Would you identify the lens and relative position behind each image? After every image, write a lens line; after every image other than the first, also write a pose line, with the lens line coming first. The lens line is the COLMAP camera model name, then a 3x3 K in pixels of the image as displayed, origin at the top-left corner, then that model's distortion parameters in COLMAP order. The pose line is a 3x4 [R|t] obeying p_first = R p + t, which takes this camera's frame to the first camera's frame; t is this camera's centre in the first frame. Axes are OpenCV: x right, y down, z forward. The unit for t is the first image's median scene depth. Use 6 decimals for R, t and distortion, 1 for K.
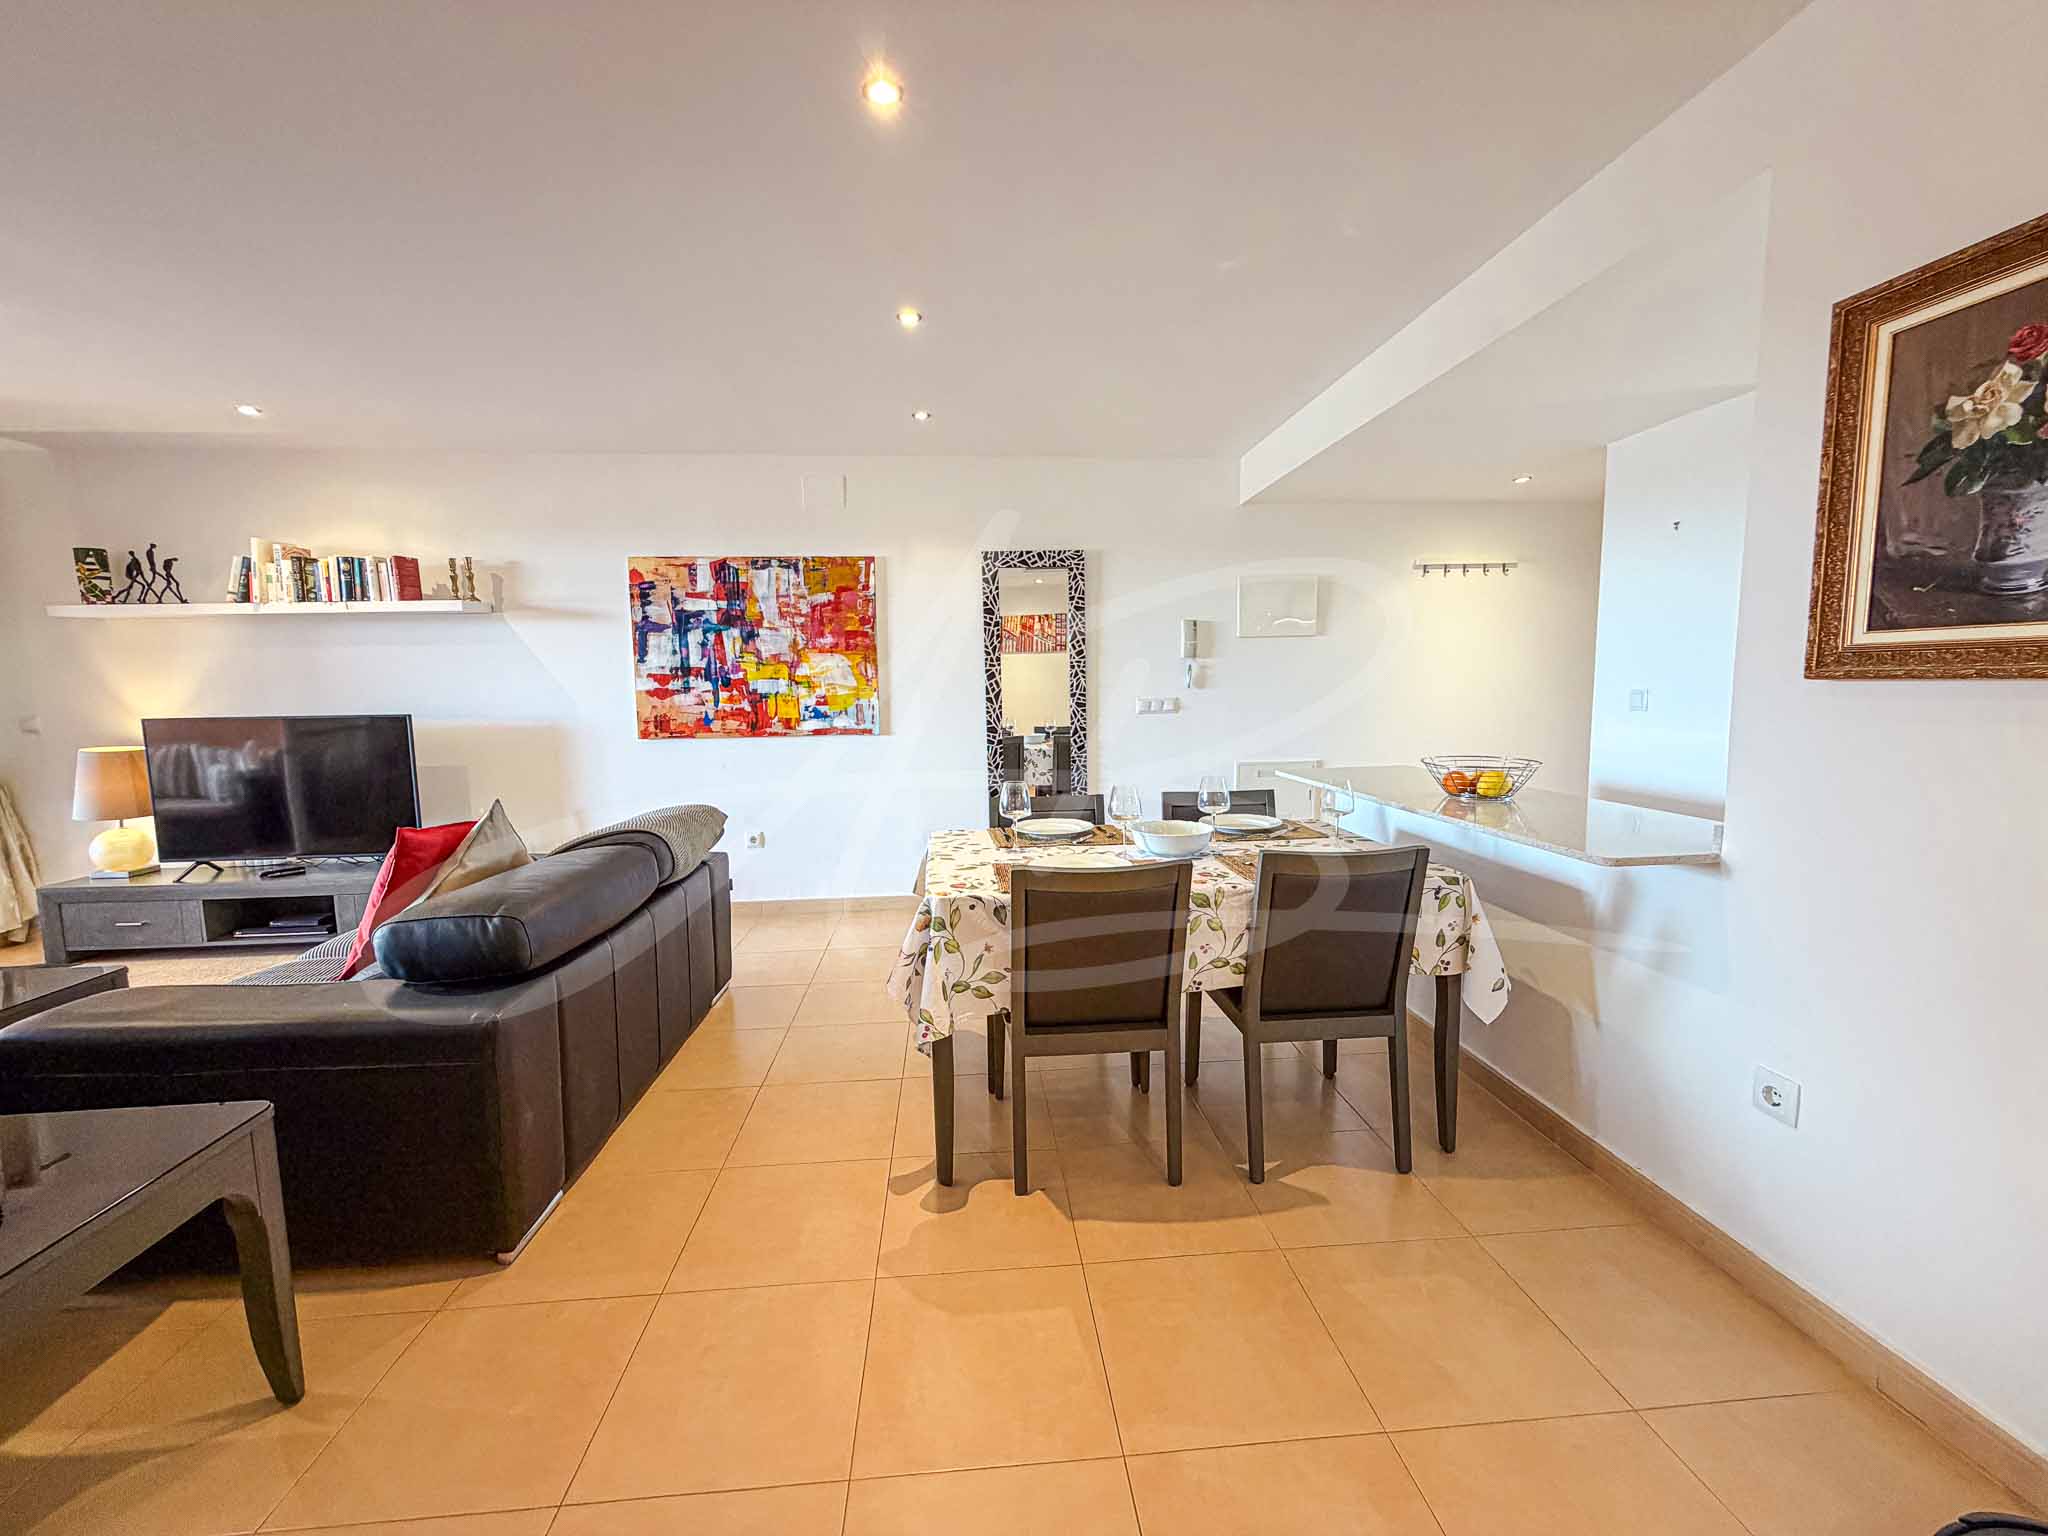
lens RADIAL K [[815.9, 0, 1019.9], [0, 815.9, 769.7], [0, 0, 1]] dist [0.000282, 0.000155]
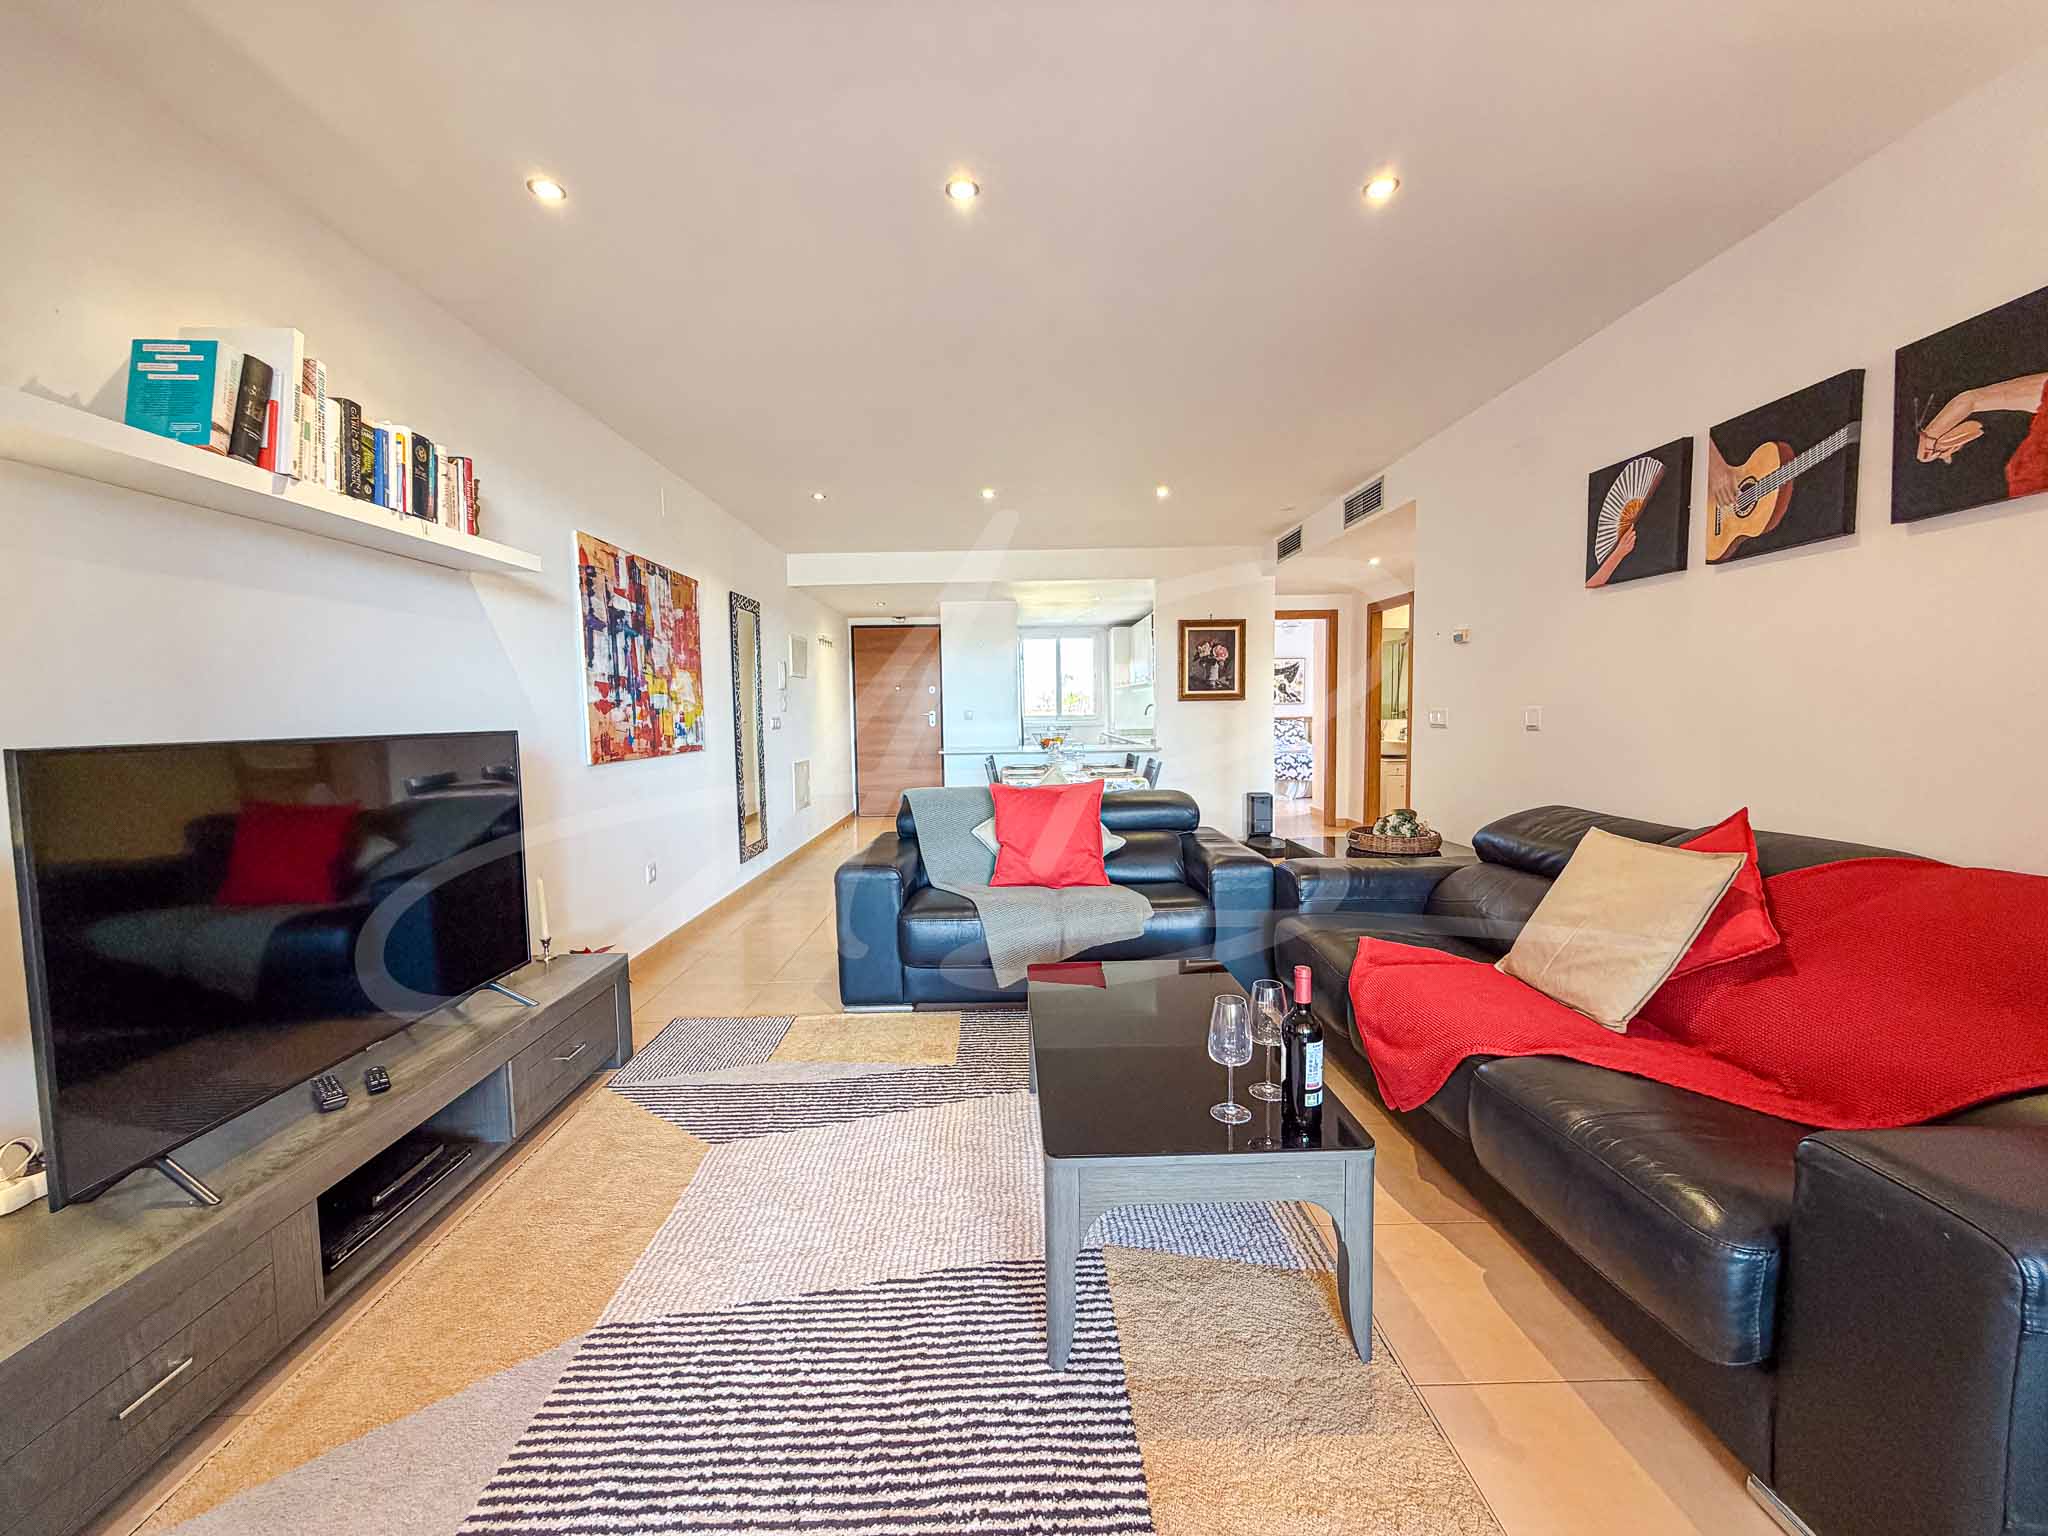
lens RADIAL K [[815.9, 0, 1019.9], [0, 815.9, 769.7], [0, 0, 1]] dist [0.000282, 0.000155]
pose [[0.068485, -0.056937, 0.996026, -1.227180], [0.120347, 0.991551, 0.048406, -0.021897], [-0.990367, 0.116553, 0.074758, 0.548372]]
